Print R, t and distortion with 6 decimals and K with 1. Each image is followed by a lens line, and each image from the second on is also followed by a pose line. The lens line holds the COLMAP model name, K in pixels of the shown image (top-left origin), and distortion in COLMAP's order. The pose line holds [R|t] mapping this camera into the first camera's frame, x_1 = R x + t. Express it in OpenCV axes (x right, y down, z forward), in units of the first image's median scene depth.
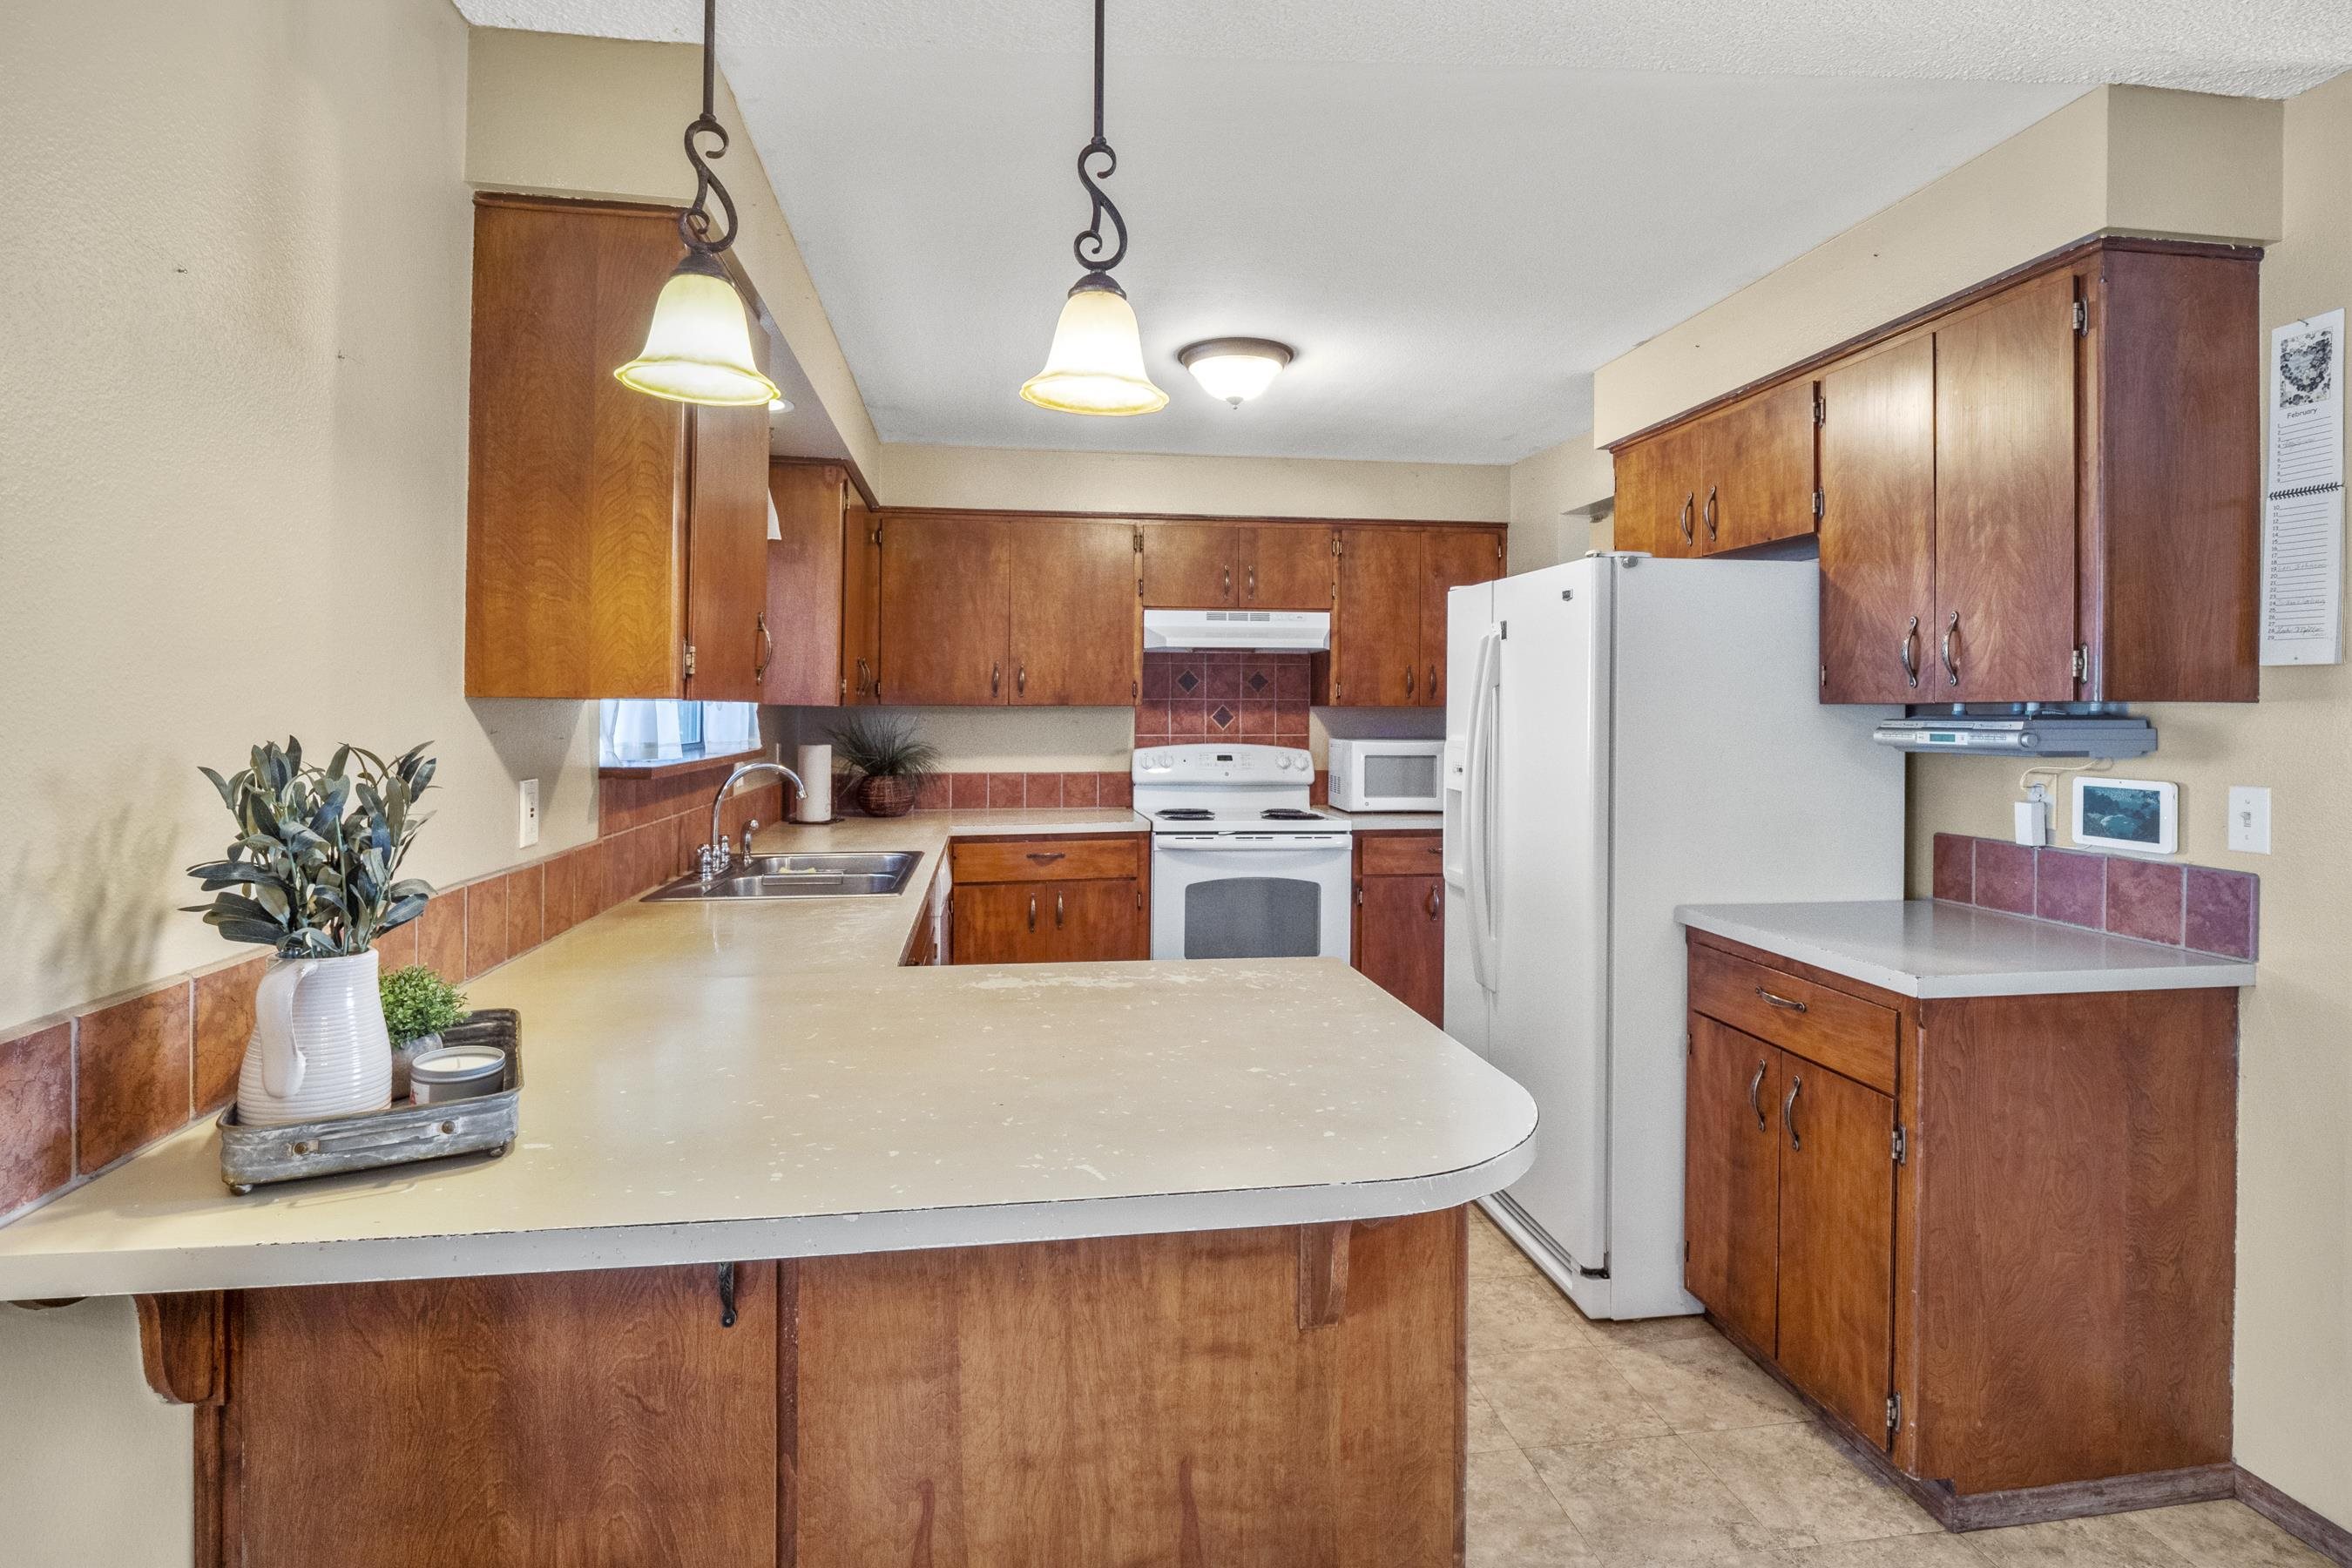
lens RADIAL K [[1154.6, 0, 1144.2], [0, 1154.6, 703.8], [0, 0, 1]] dist [-0.003137, -0.007431]
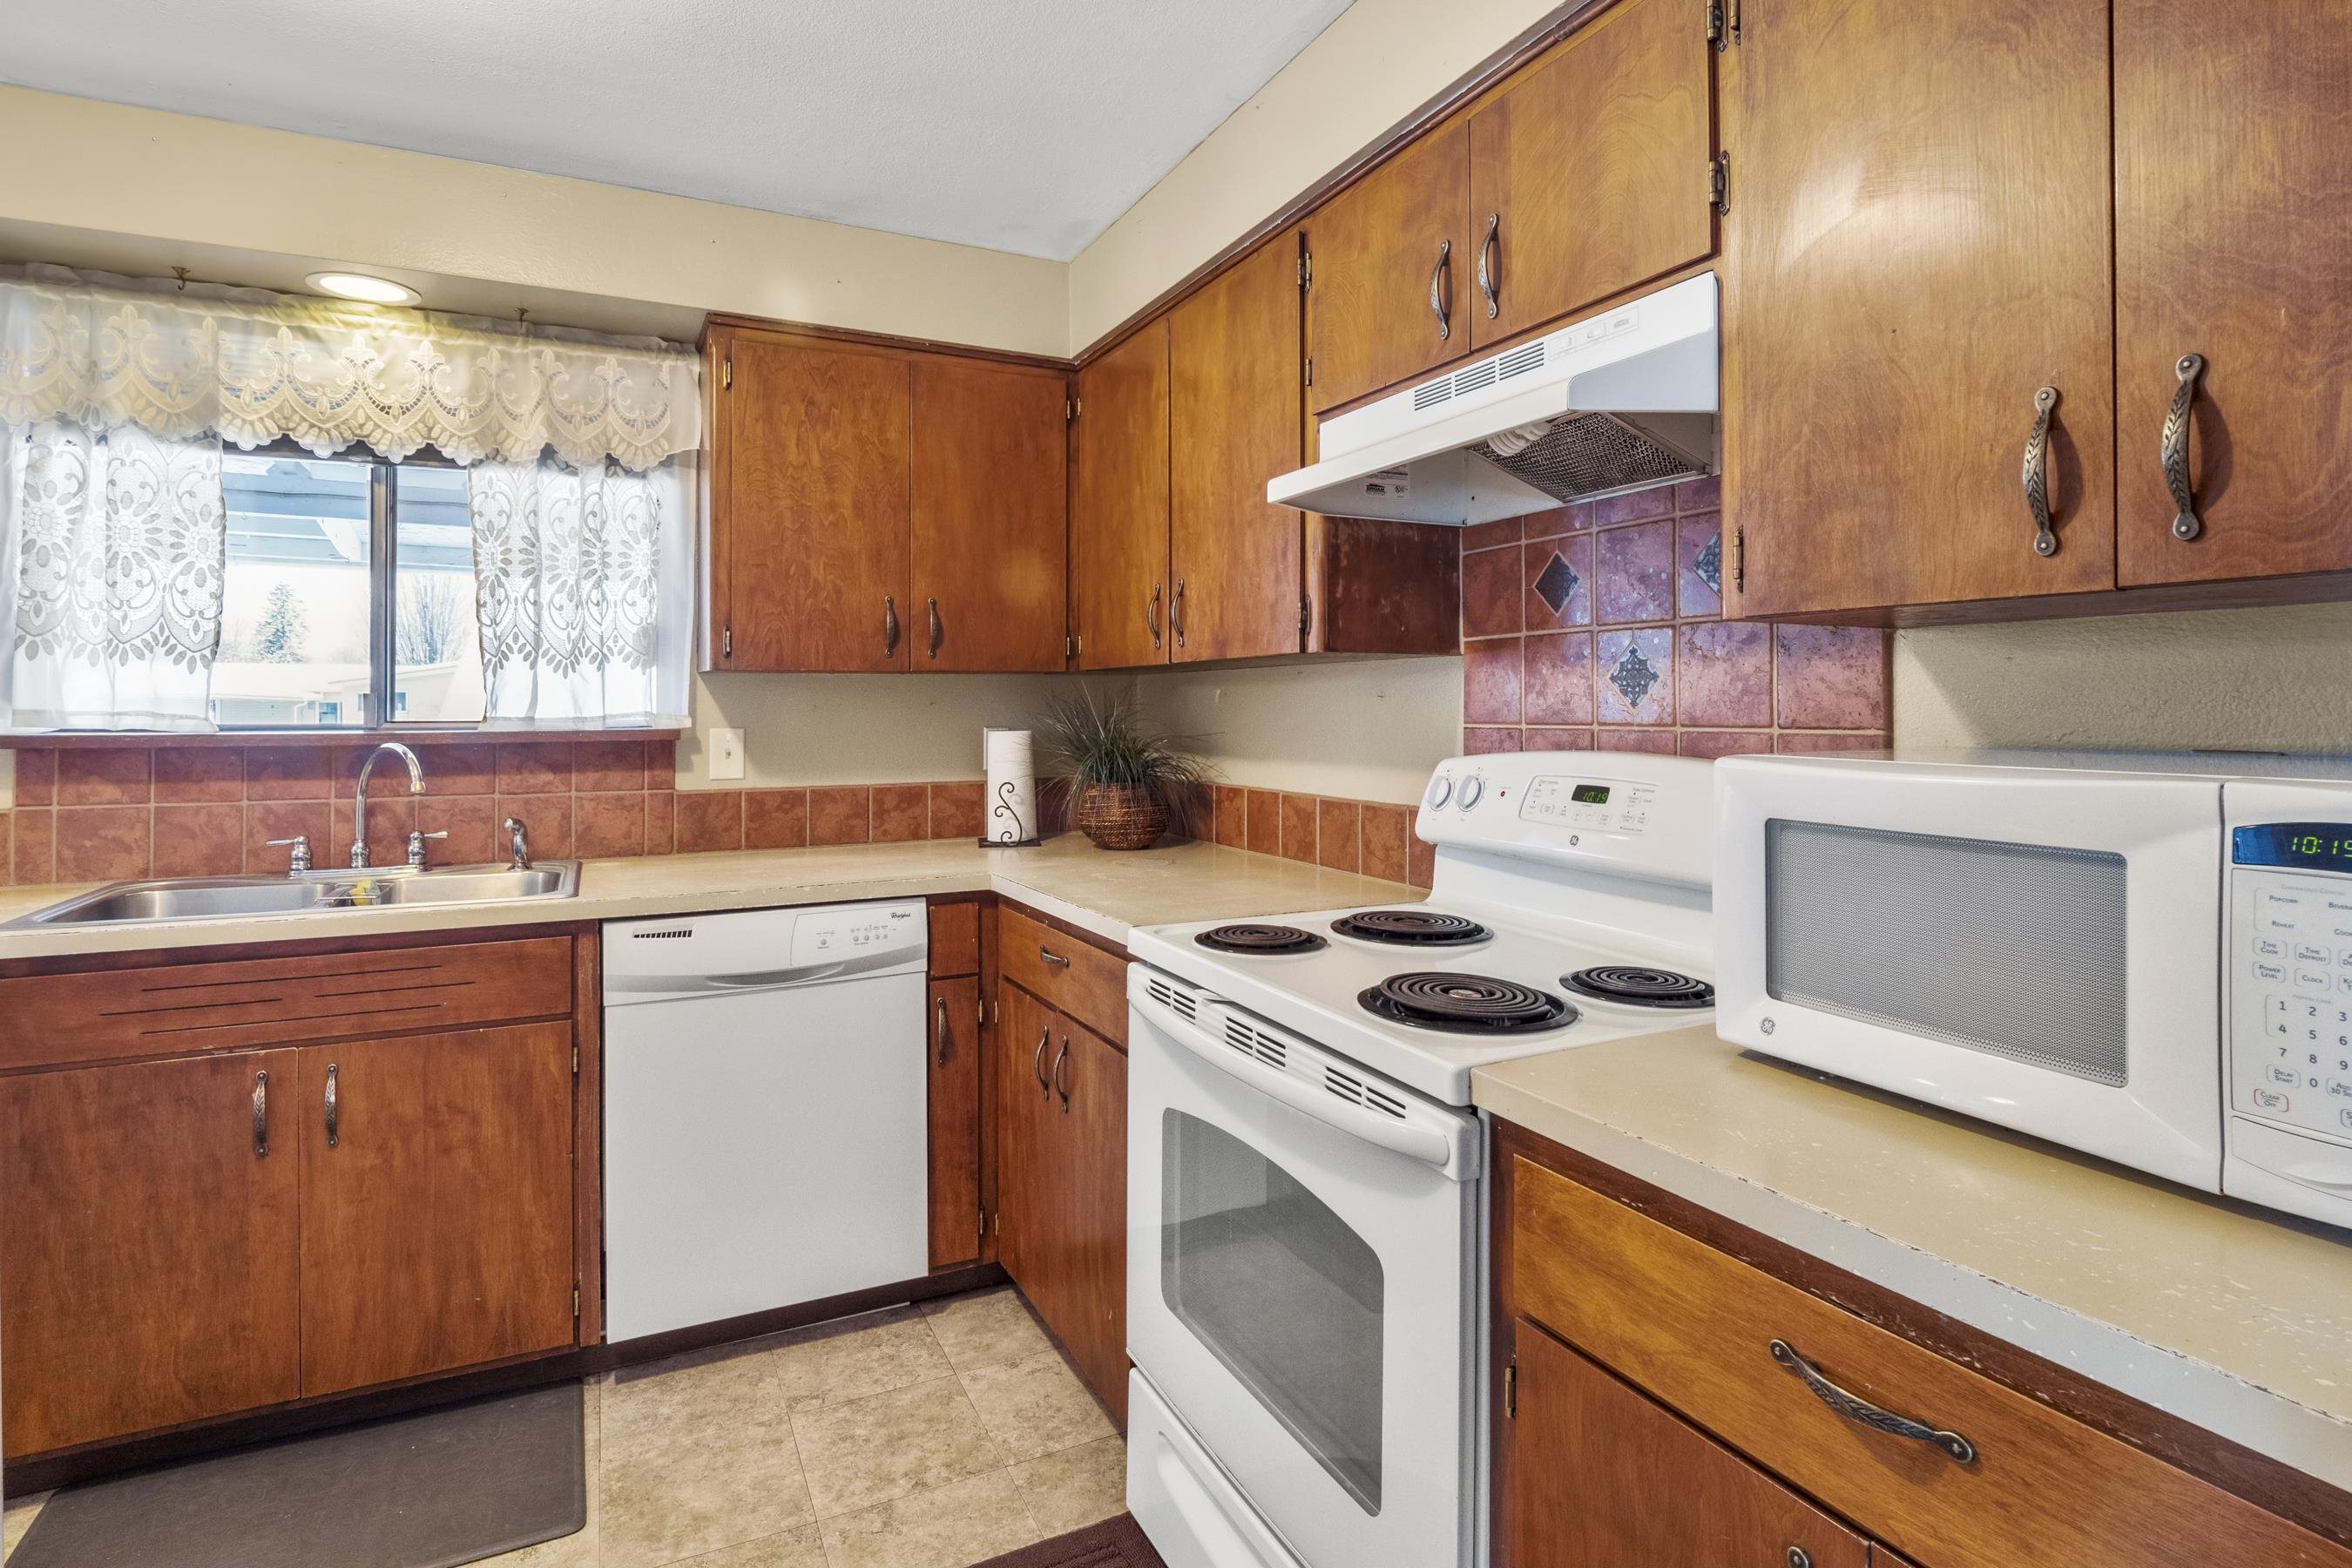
lens RADIAL K [[1154.6, 0, 1177.6], [0, 1154.6, 702.4], [0, 0, 1]] dist [-0.003137, -0.007431]
pose [[0.321033, -0.006665, -0.947045, 0.370015], [0.008473, 0.999955, -0.004165, 0.020395], [0.947030, -0.006687, 0.321075, 0.796622]]
